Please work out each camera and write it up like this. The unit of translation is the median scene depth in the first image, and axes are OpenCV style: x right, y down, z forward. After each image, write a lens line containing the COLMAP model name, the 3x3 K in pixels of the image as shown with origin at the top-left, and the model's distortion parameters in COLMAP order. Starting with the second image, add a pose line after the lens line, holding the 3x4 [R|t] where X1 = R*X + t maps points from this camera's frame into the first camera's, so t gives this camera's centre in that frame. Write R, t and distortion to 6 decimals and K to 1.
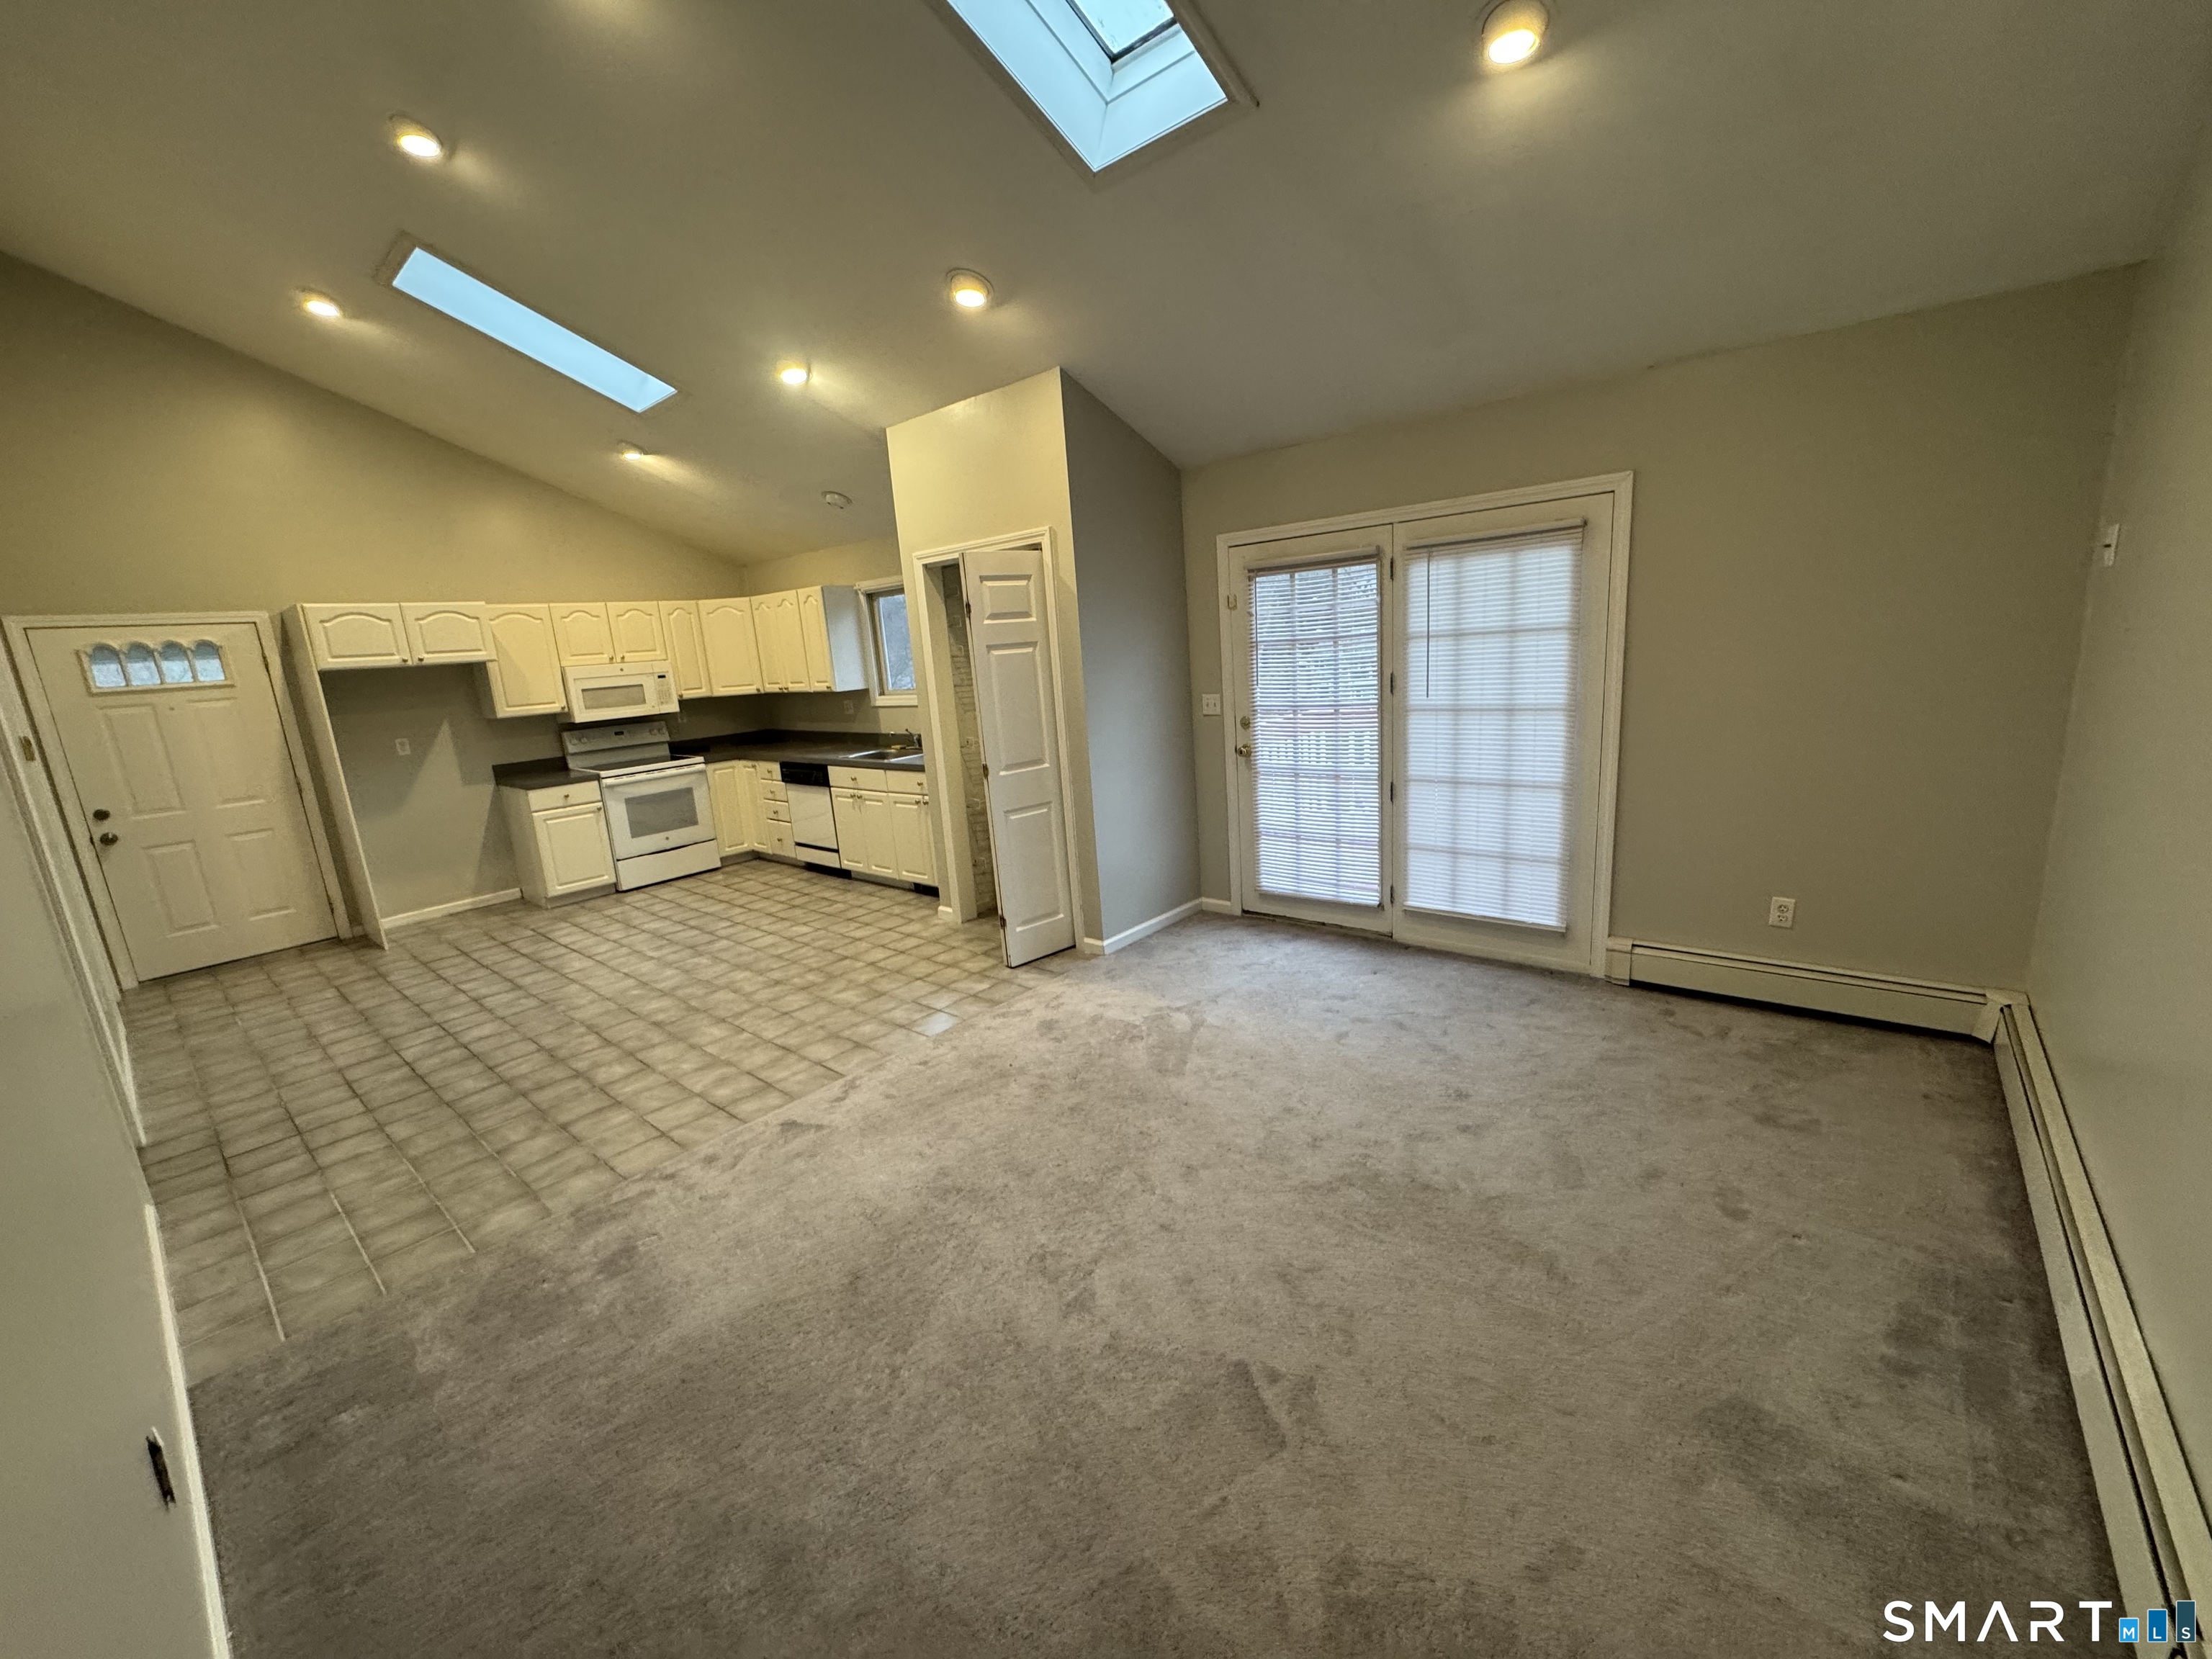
lens RADIAL K [[878.3, 0, 1105.3], [0, 878.3, 830.2], [0, 0, 1]] dist [-0.003677, 0.000305]
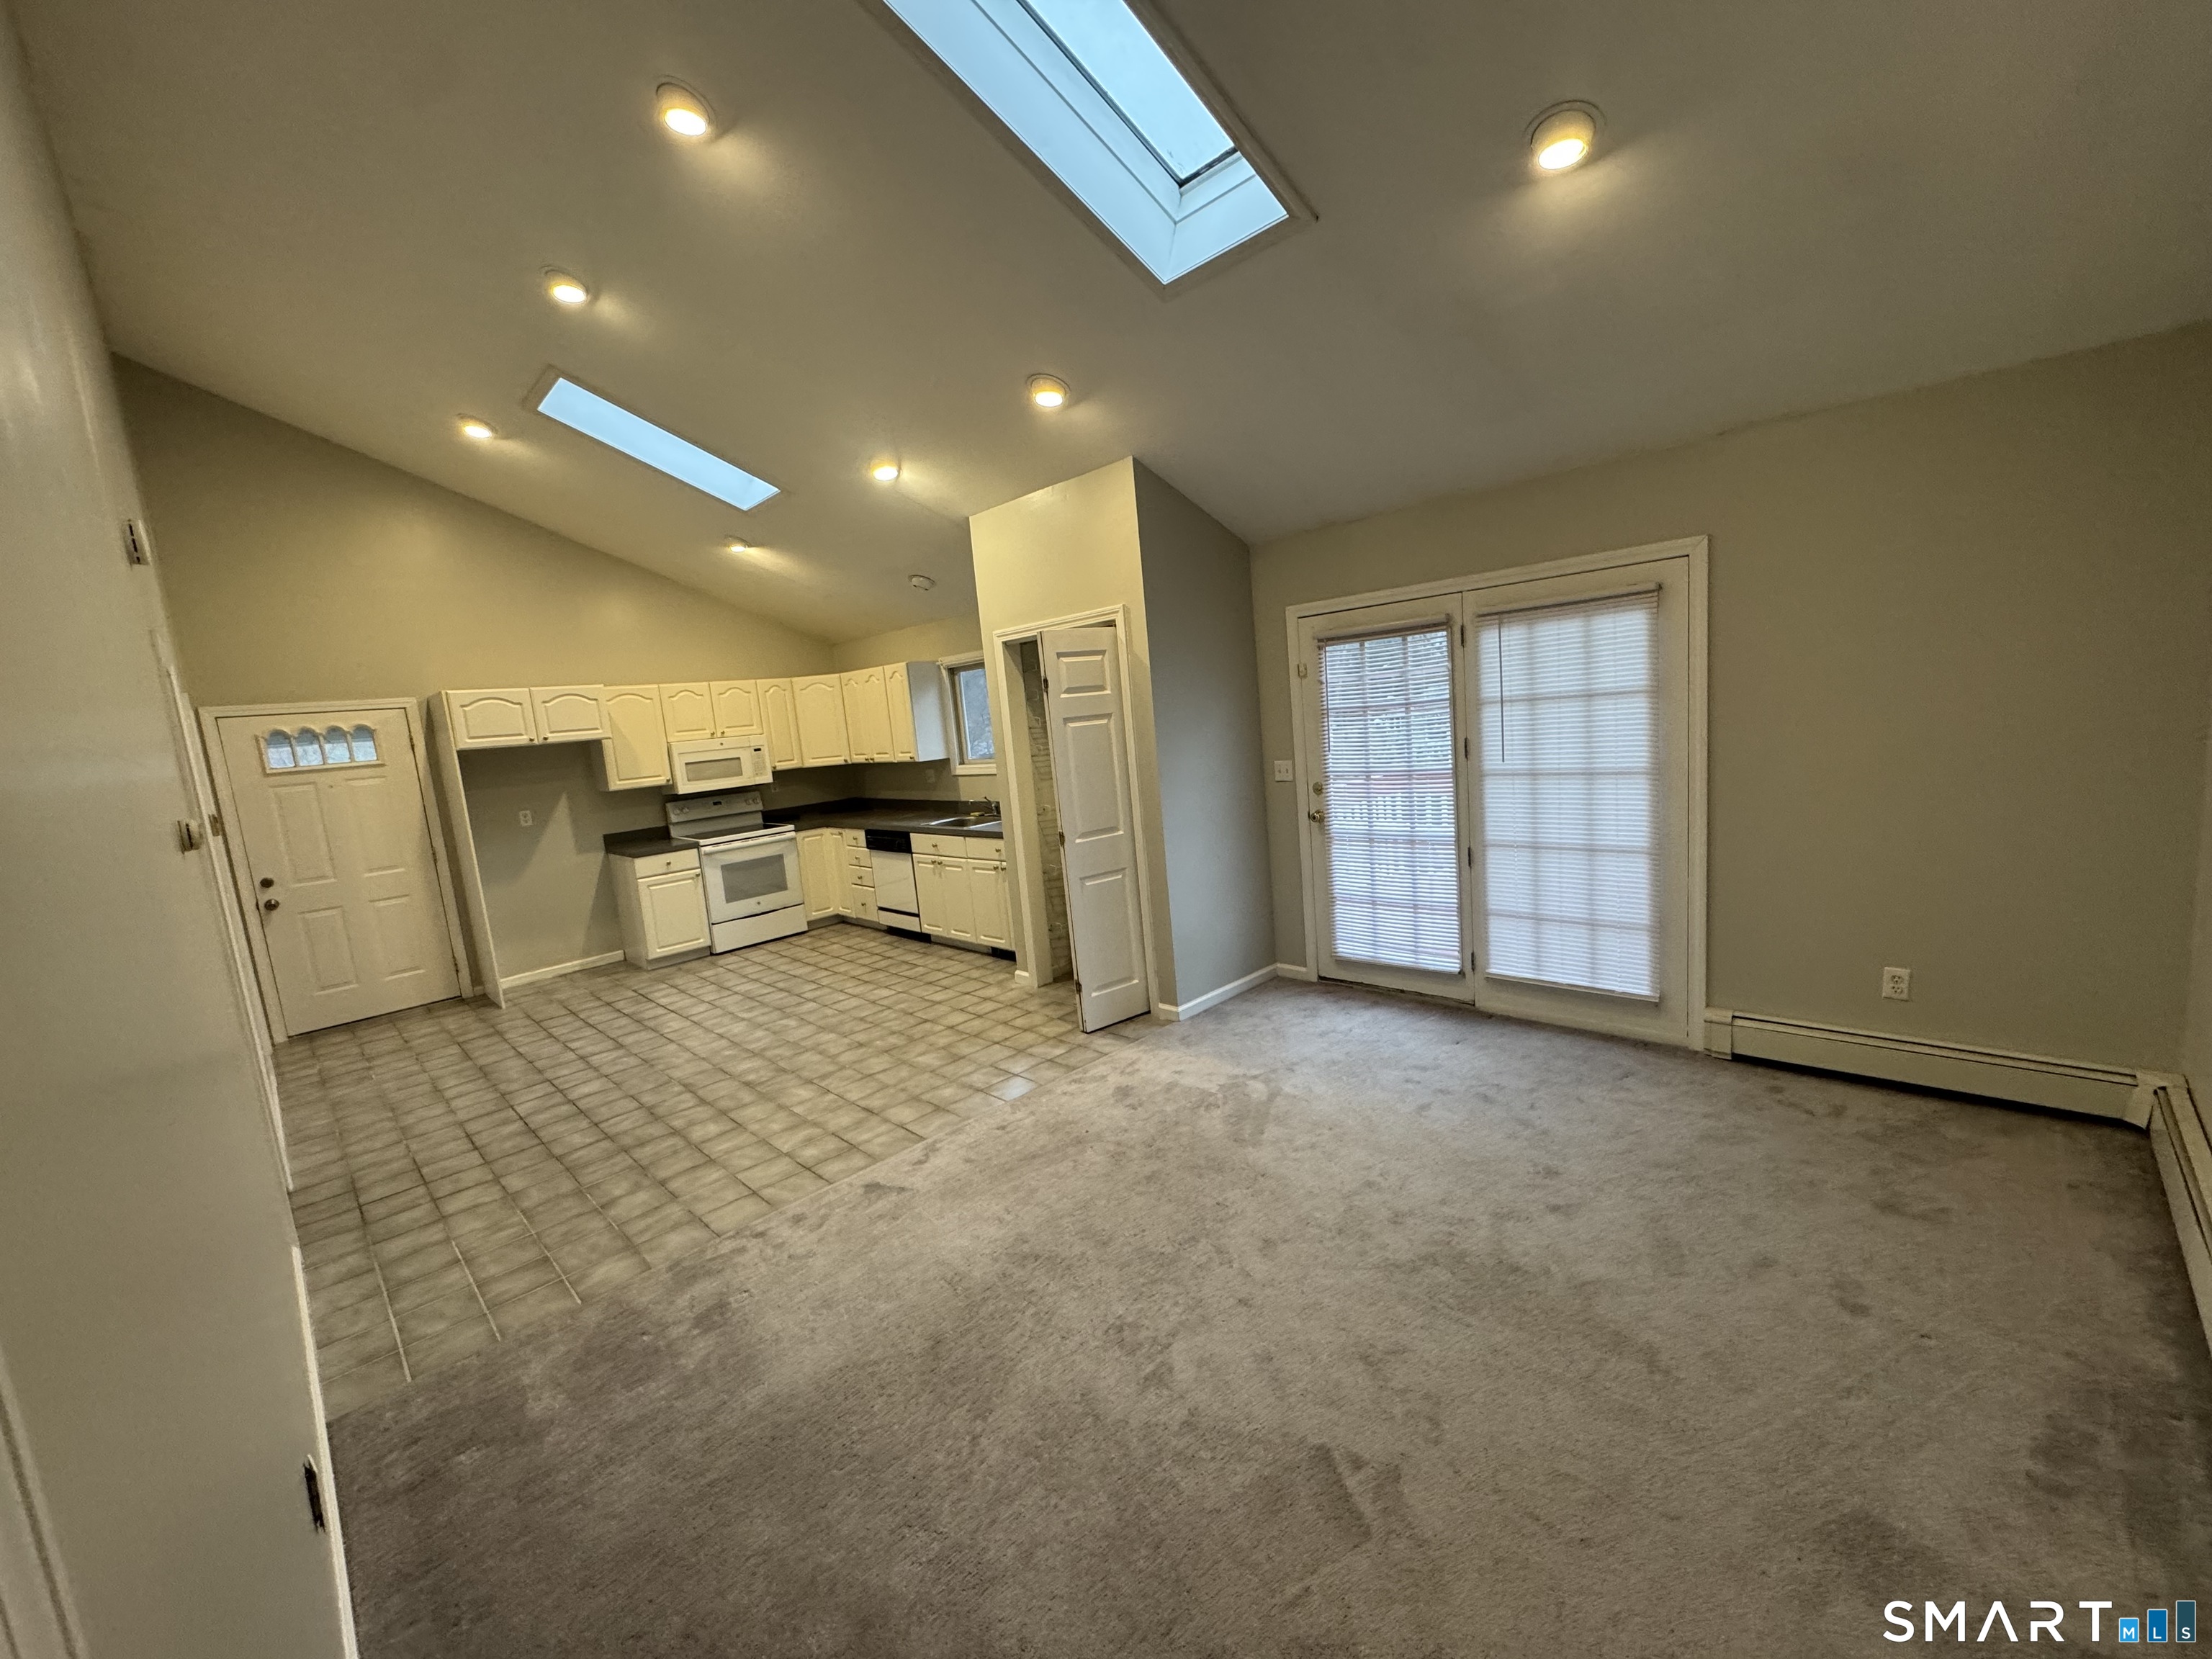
lens RADIAL K [[878.3, 0, 1105.2], [0, 878.3, 830.4], [0, 0, 1]] dist [-0.003677, 0.000305]
pose [[0.996530, -0.007748, -0.082873, -0.000451], [0.001977, 0.997580, -0.069496, -0.006007], [0.083211, 0.069091, 0.994134, -0.019931]]
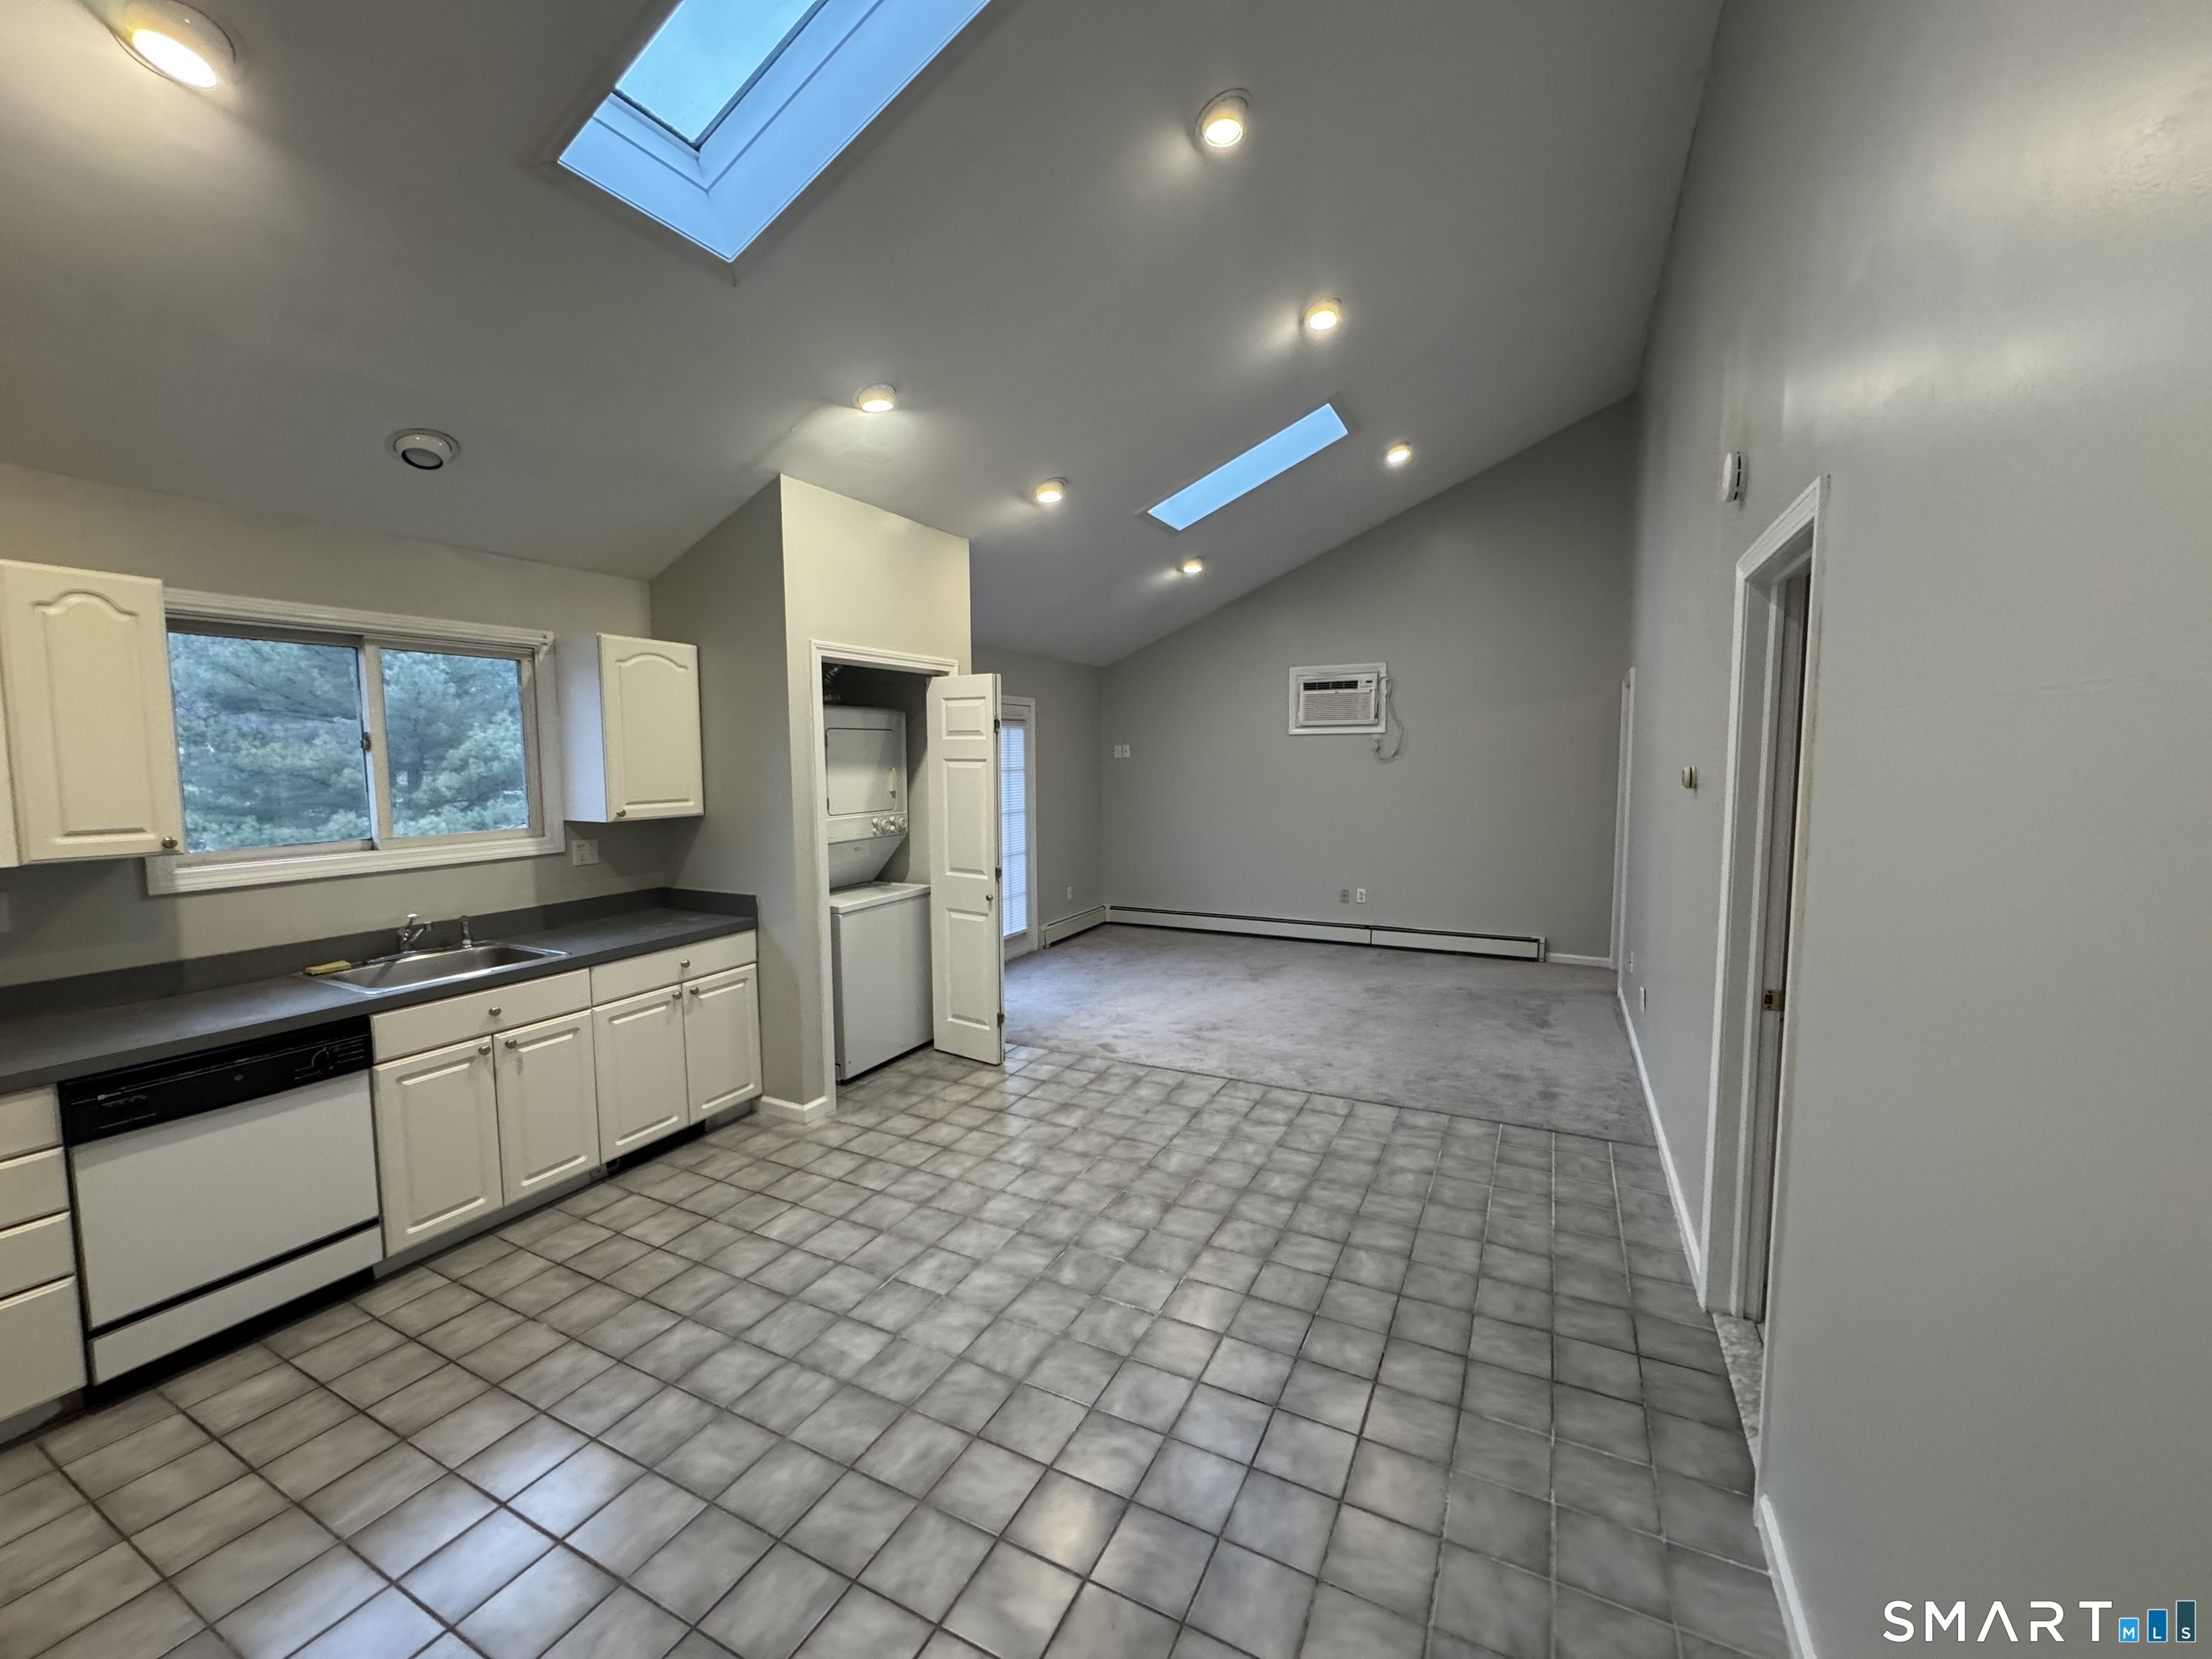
lens RADIAL K [[878.3, 0, 1108.1], [0, 878.3, 832.1], [0, 0, 1]] dist [-0.003677, 0.000305]
pose [[-0.234512, -0.013447, 0.972020, -1.249310], [0.228222, 0.971197, 0.068497, -0.165835], [-0.944944, 0.237899, -0.224689, 1.146425]]
